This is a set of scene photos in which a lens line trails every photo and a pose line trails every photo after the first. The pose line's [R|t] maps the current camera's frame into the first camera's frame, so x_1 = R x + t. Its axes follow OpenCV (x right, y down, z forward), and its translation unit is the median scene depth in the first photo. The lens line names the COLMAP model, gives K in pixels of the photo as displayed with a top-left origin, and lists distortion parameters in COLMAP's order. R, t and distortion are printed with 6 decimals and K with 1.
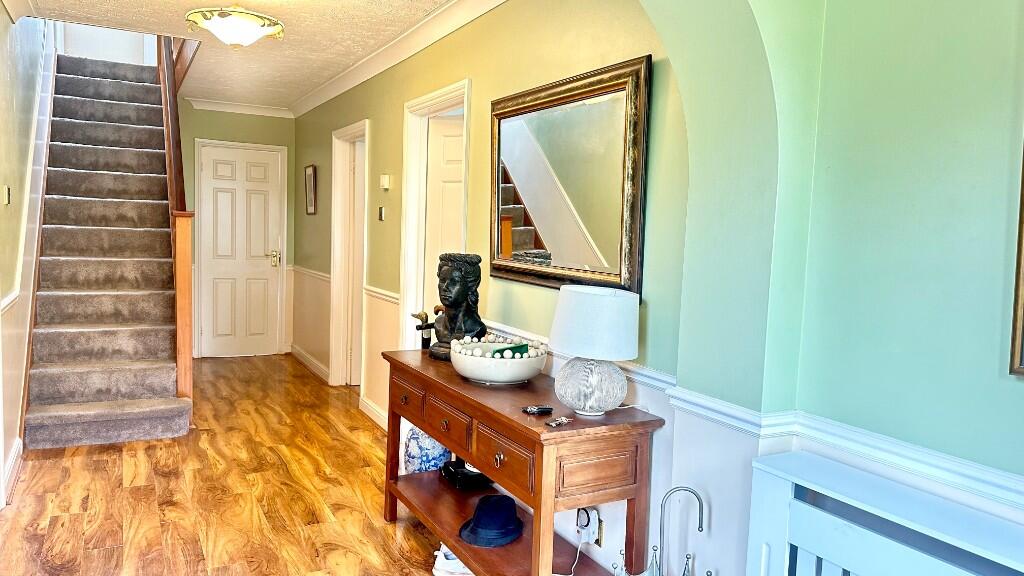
lens RADIAL K [[722.2, 0, 512.4], [0, 722.2, 286.6], [0, 0, 1]] dist [0.002574, 0.001742]
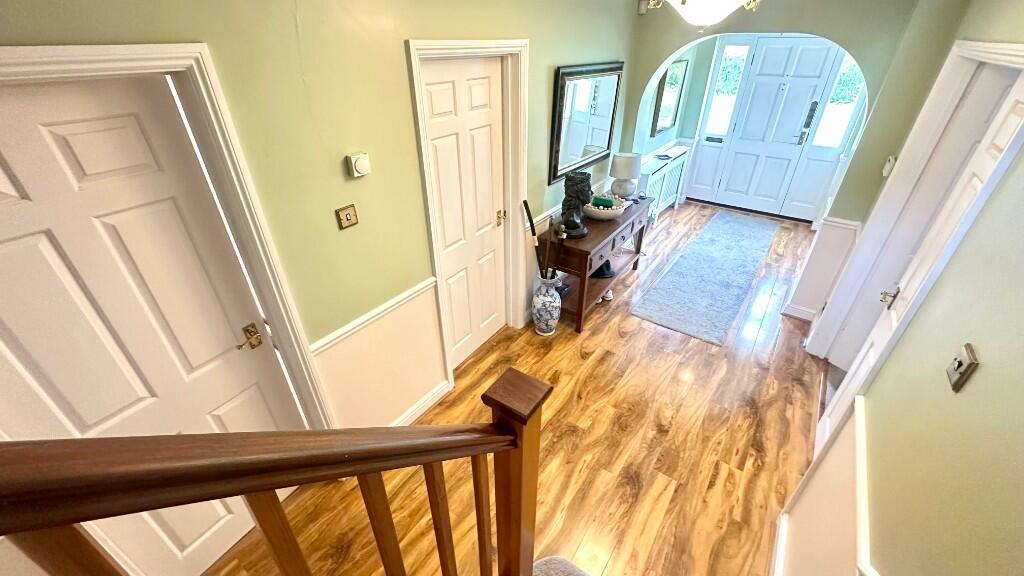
lens RADIAL K [[407.6, 0, 512.2], [0, 407.6, 287.2], [0, 0, 1]] dist [-0.000547, -0.000039]
pose [[-0.438823, -0.497396, 0.748352, -0.768185], [0.055653, 0.816180, 0.575112, -0.350004], [-0.896848, 0.294020, -0.330477, 1.385747]]
